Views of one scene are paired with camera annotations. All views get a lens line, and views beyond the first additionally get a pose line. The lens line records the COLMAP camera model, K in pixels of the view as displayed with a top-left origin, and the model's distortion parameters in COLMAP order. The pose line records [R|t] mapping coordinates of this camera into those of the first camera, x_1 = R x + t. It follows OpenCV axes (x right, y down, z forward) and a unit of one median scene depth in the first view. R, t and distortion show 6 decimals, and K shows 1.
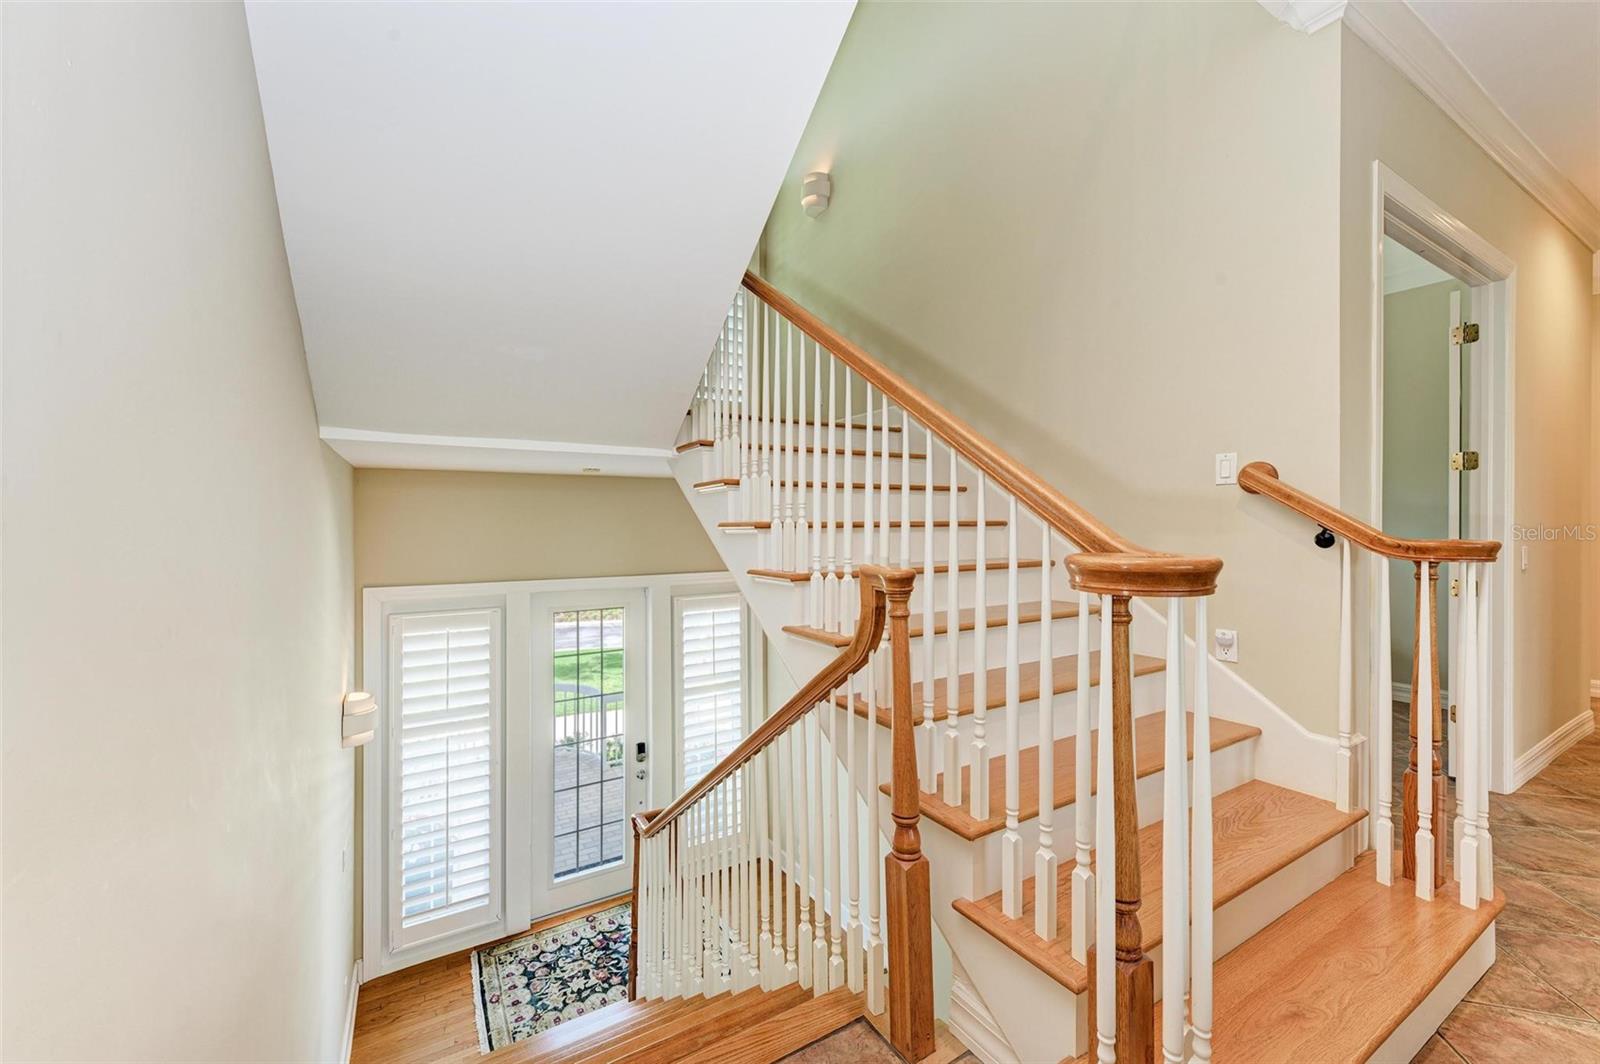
lens RADIAL K [[618.6, 0, 796.2], [0, 618.6, 538.4], [0, 0, 1]] dist [0.006992, -0.000045]
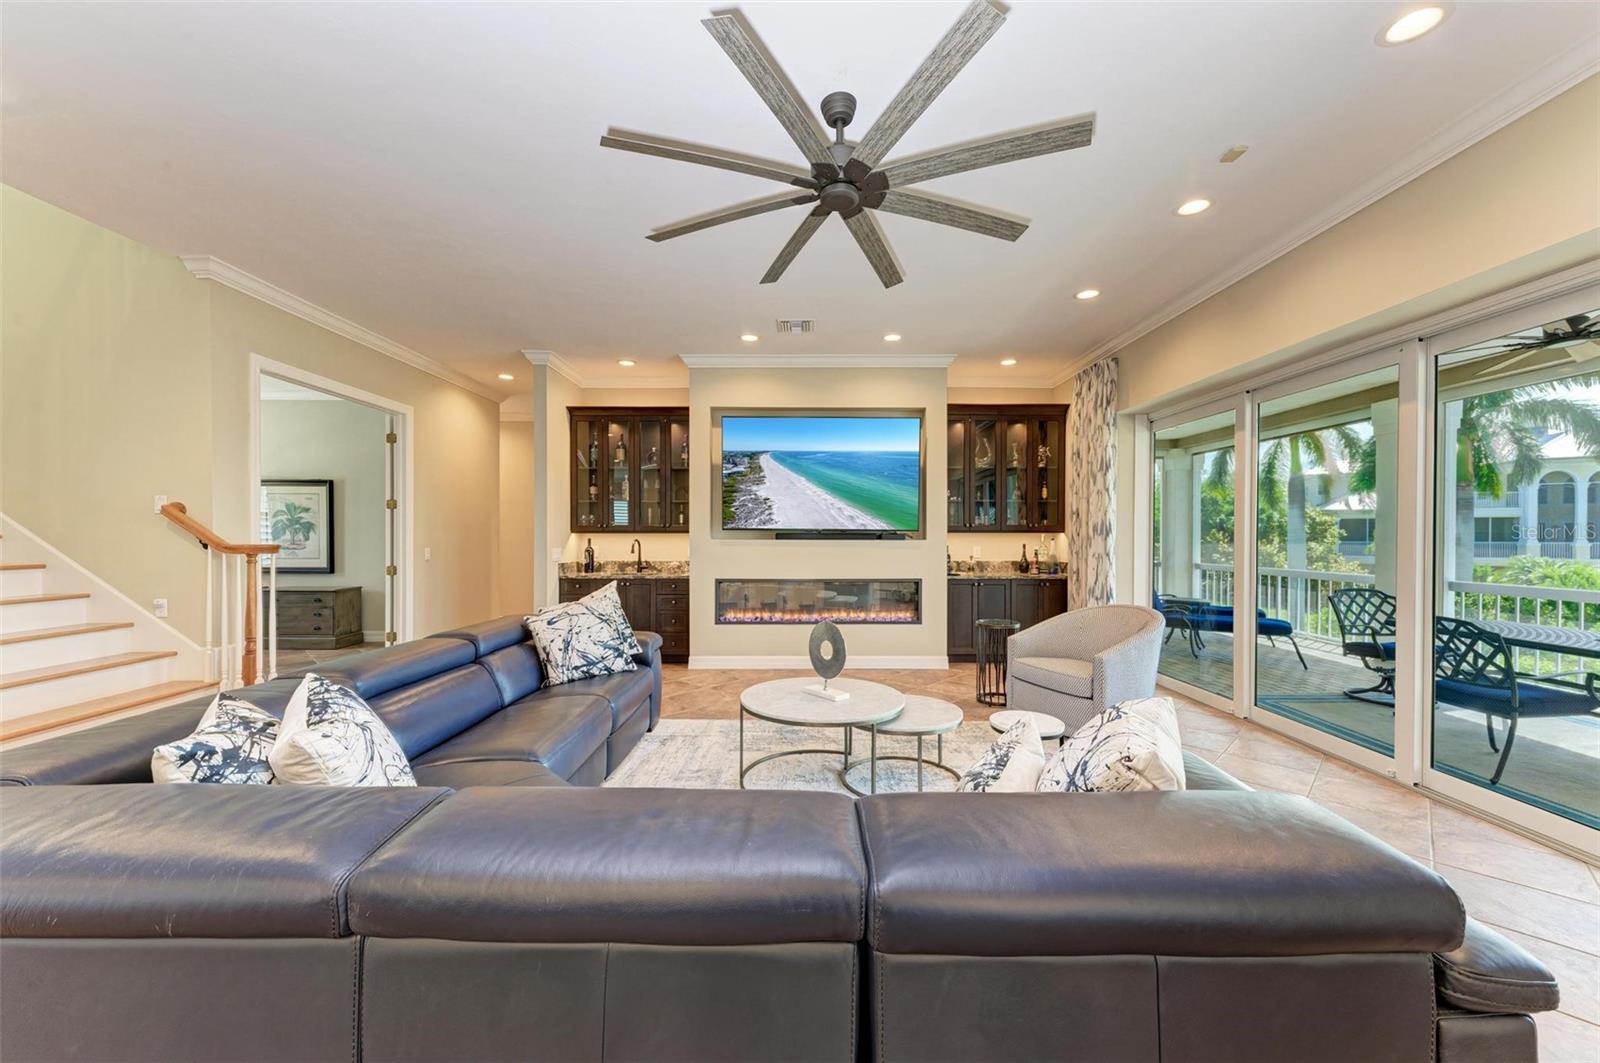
lens RADIAL K [[602.1, 0, 799.7], [0, 602.1, 538.2], [0, 0, 1]] dist [0.006287, 0.000121]
pose [[0.516704, 0.002836, 0.856159, 0.133881], [0.012980, 0.999854, -0.011145, 0.015272], [-0.856066, 0.016871, 0.516592, -1.043280]]
